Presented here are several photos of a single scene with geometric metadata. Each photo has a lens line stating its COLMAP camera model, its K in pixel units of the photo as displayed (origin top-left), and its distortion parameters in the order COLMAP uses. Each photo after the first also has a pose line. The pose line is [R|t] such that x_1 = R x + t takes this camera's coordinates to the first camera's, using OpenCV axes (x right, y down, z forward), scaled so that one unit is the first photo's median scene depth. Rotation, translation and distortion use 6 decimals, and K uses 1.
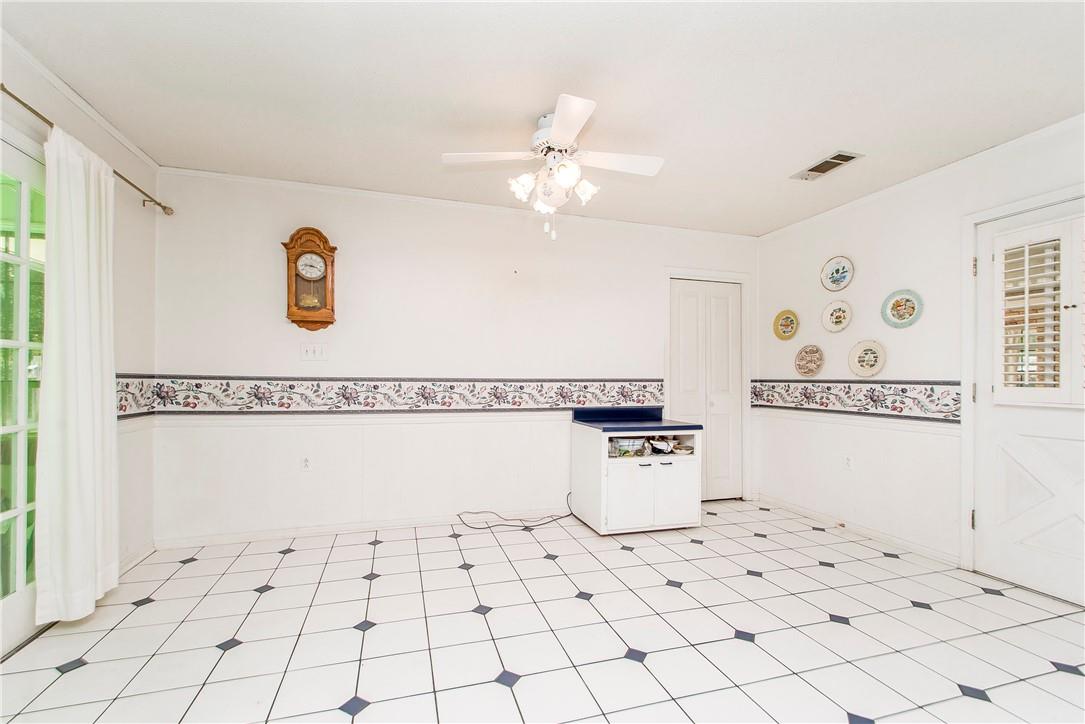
lens RADIAL K [[454.7, 0, 531.9], [0, 454.7, 377.0], [0, 0, 1]] dist [0.016715, -0.009621]
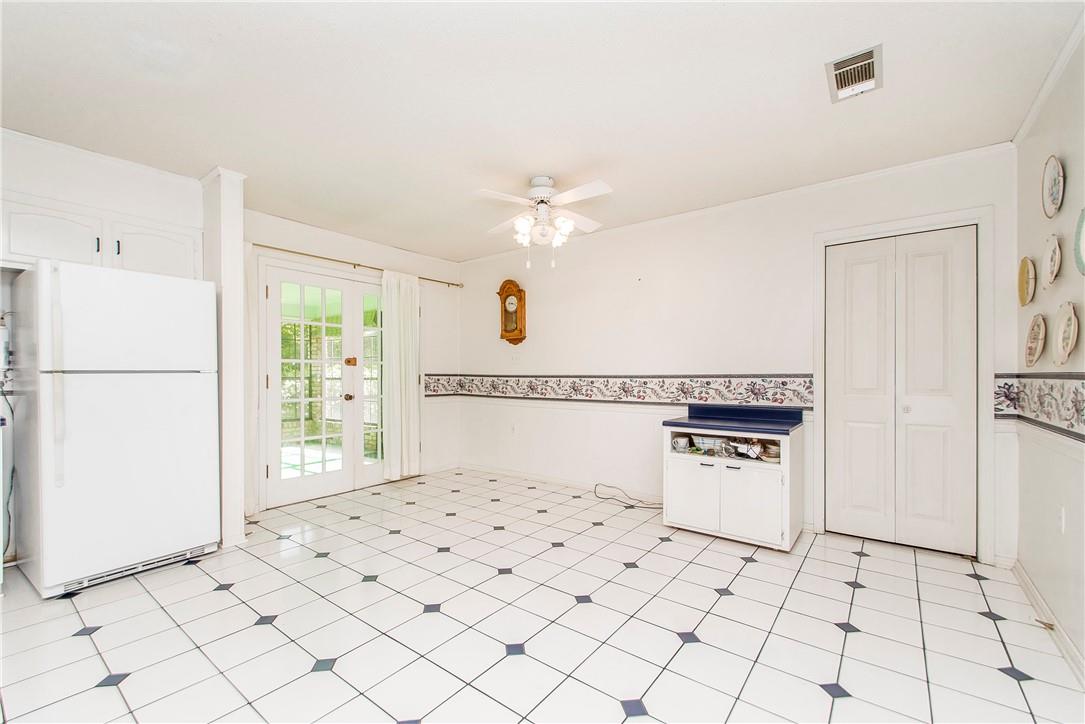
lens RADIAL K [[454.7, 0, 531.9], [0, 454.7, 377.0], [0, 0, 1]] dist [0.016715, -0.009621]
pose [[0.580181, -0.003220, -0.814482, 0.777560], [0.009392, 0.999952, 0.002737, 0.003211], [0.814434, -0.009238, 0.580183, 0.144021]]
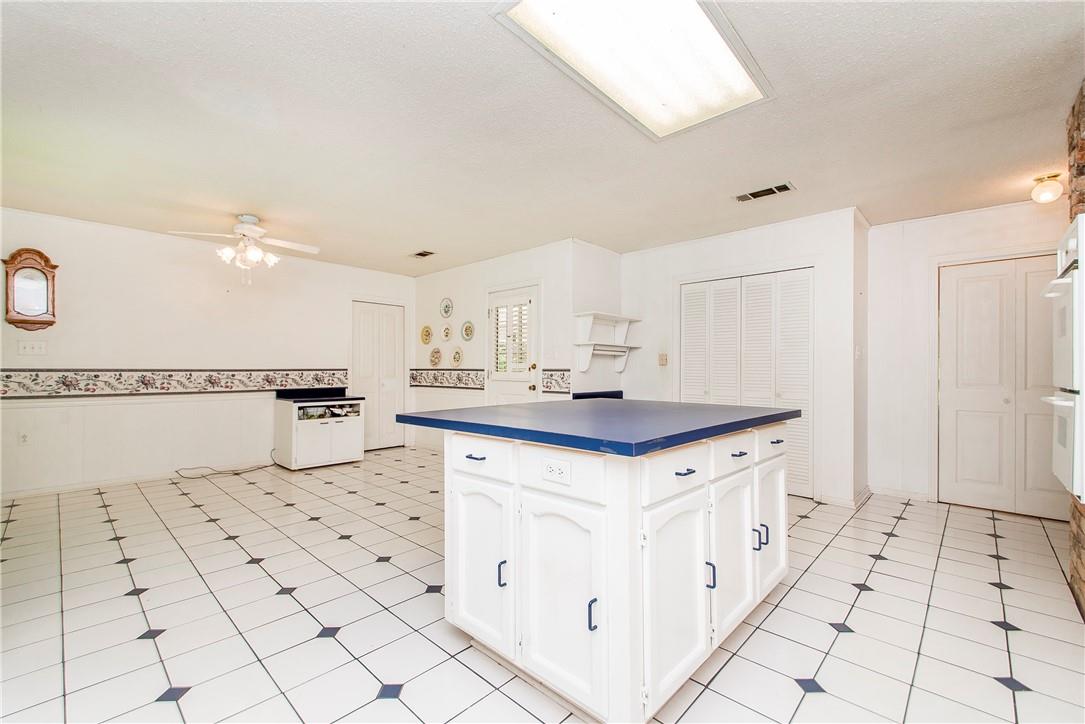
lens RADIAL K [[456.6, 0, 523.2], [0, 456.6, 367.1], [0, 0, 1]] dist [0.013144, -0.011342]
pose [[0.875264, -0.002769, 0.483637, 0.081026], [0.001000, 0.999992, 0.003914, -0.007023], [-0.483644, -0.002942, 0.875260, -0.687345]]
